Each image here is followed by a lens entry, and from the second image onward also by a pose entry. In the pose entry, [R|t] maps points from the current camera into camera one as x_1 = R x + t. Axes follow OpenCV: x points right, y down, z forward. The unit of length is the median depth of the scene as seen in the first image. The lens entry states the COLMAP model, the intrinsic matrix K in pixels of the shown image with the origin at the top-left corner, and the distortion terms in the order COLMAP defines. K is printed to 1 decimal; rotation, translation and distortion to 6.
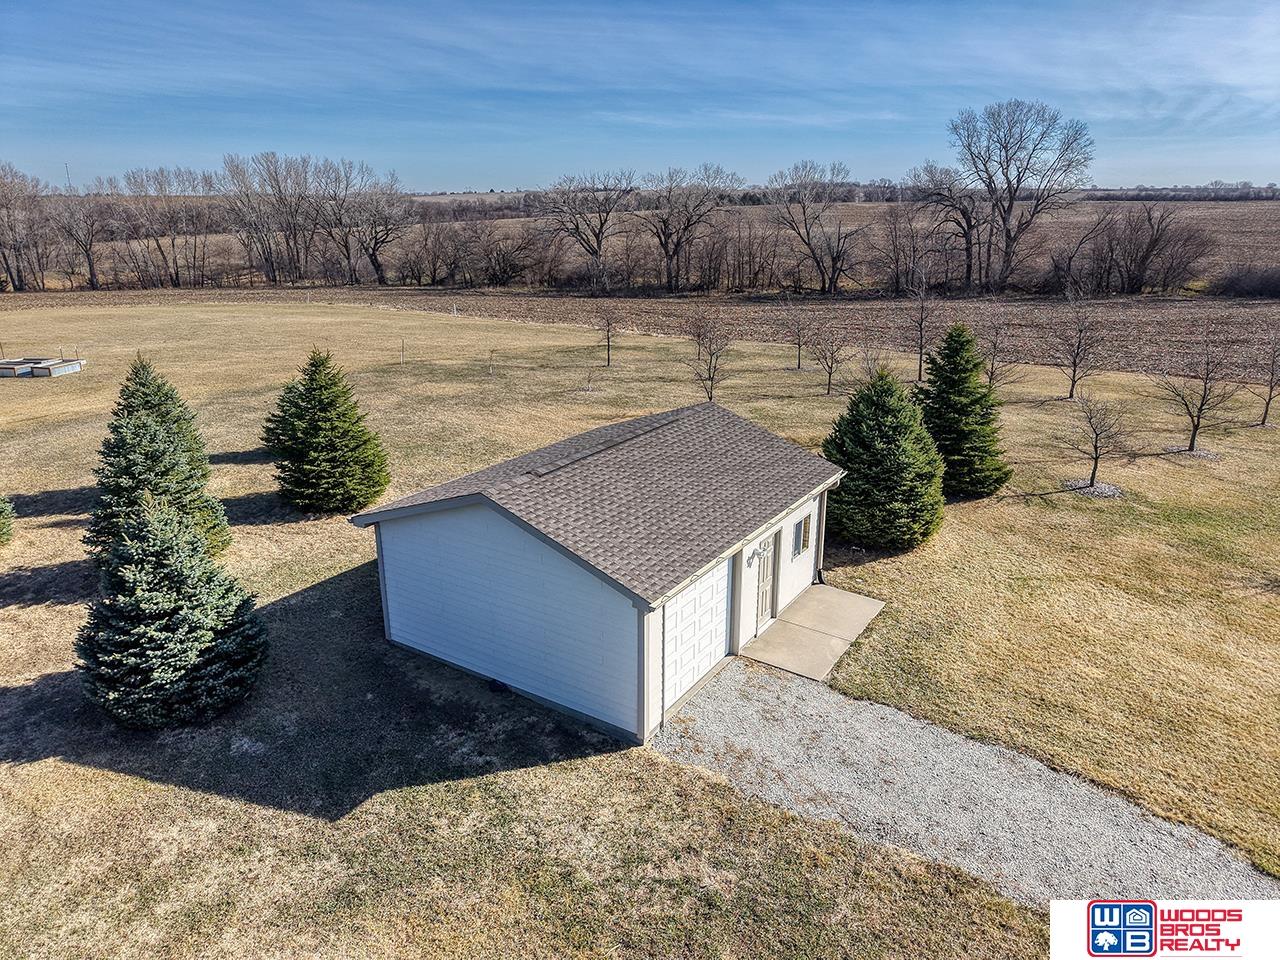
lens RADIAL K [[861.3, 0, 643.7], [0, 861.3, 488.7], [0, 0, 1]] dist [0.025806, -0.028882]
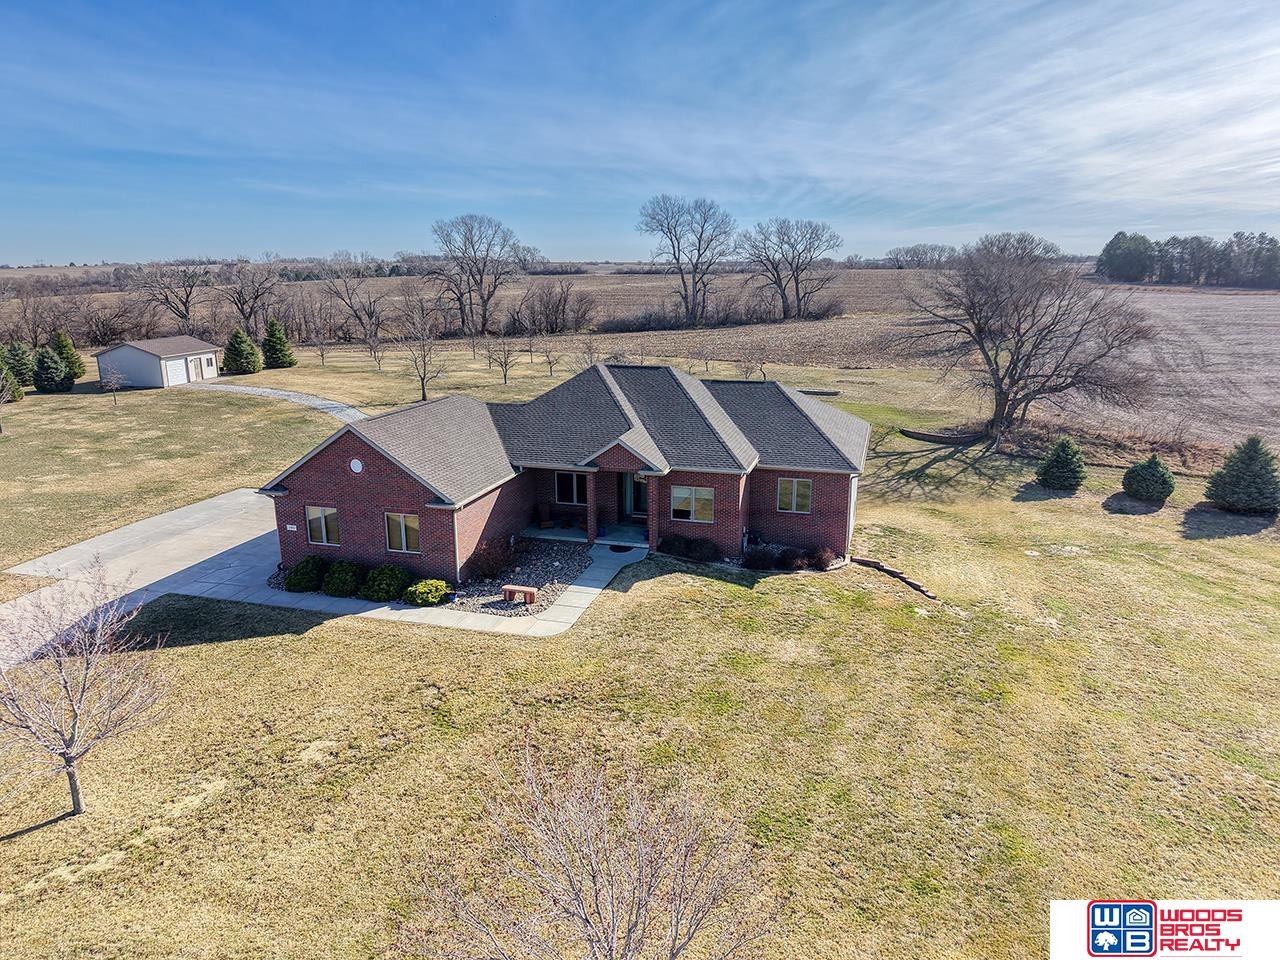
lens RADIAL K [[861.3, 0, 644.7], [0, 861.3, 491.3], [0, 0, 1]] dist [0.025806, -0.028882]
pose [[0.918317, -0.103061, 0.382194, 0.061113], [0.130780, 0.990288, -0.047193, 0.156670], [-0.373619, 0.093322, 0.922876, -0.495438]]
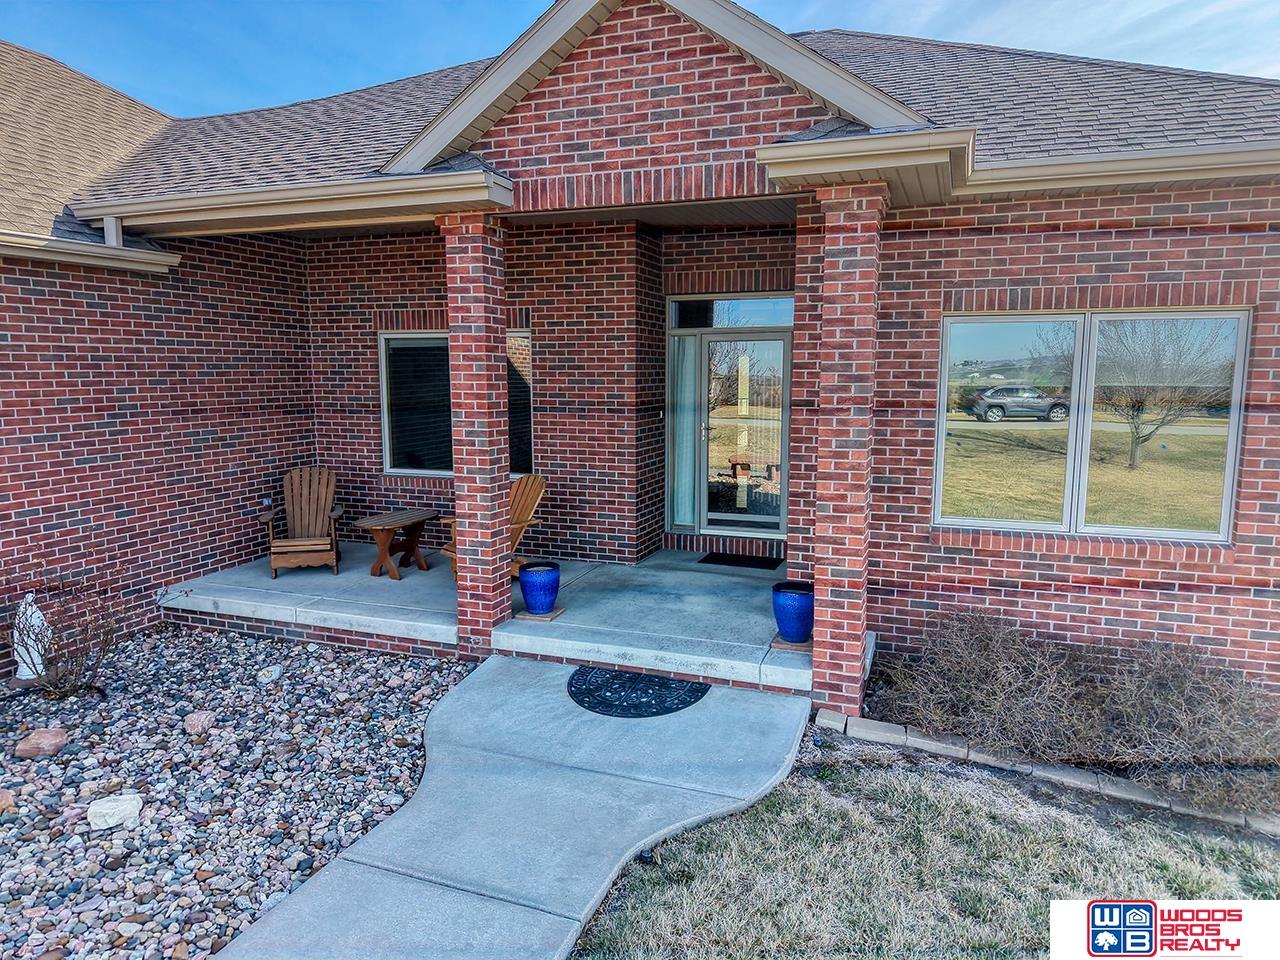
lens RADIAL K [[861.3, 0, 648.2], [0, 861.3, 475.6], [0, 0, 1]] dist [0.025806, -0.028882]
pose [[0.943128, -0.041372, 0.329844, 0.136943], [0.105195, 0.978379, -0.178070, 0.157980], [-0.315346, 0.202641, 0.927089, -0.298828]]
